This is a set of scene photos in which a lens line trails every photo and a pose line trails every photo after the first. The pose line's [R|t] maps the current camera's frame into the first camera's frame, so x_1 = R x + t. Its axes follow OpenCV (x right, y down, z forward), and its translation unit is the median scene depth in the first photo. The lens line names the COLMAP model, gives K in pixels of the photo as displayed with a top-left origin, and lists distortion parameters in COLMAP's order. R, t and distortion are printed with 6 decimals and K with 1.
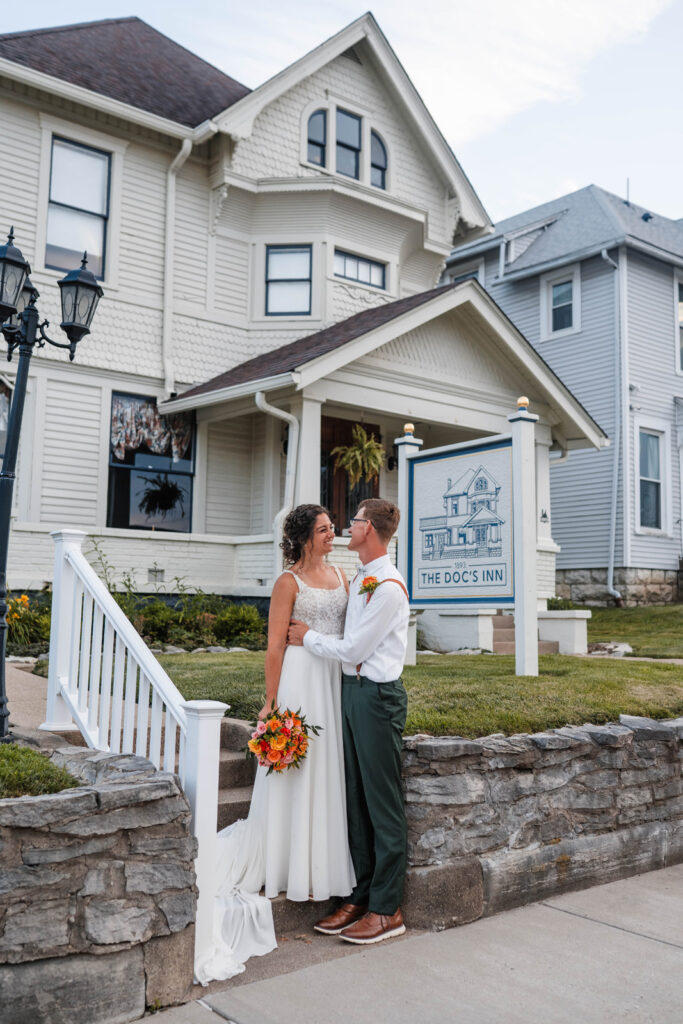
lens RADIAL K [[1004.4, 0, 337.8], [0, 1004.4, 511.2], [0, 0, 1]] dist [0.001082, 0.000000]
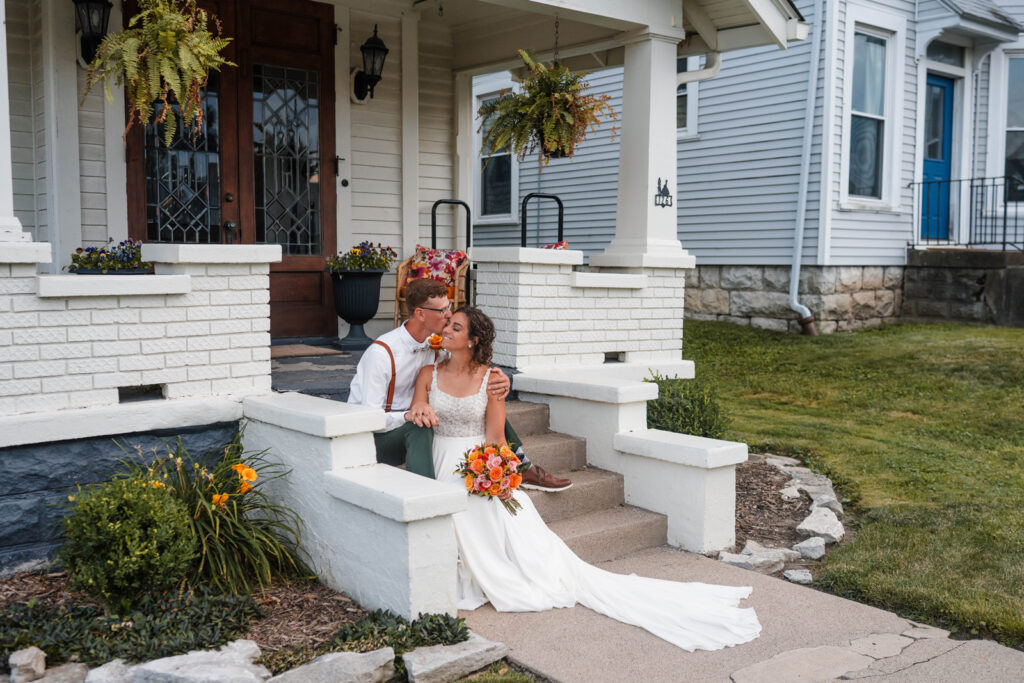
lens RADIAL K [[1004.4, 0, 516.7], [0, 1004.4, 343.5], [0, 0, 1]] dist [0.001082, 0.000000]
pose [[0.999950, -0.009859, -0.001494, 0.104671], [0.009966, 0.982783, 0.184492, -0.010420], [-0.000351, -0.184498, 0.982833, 0.399005]]
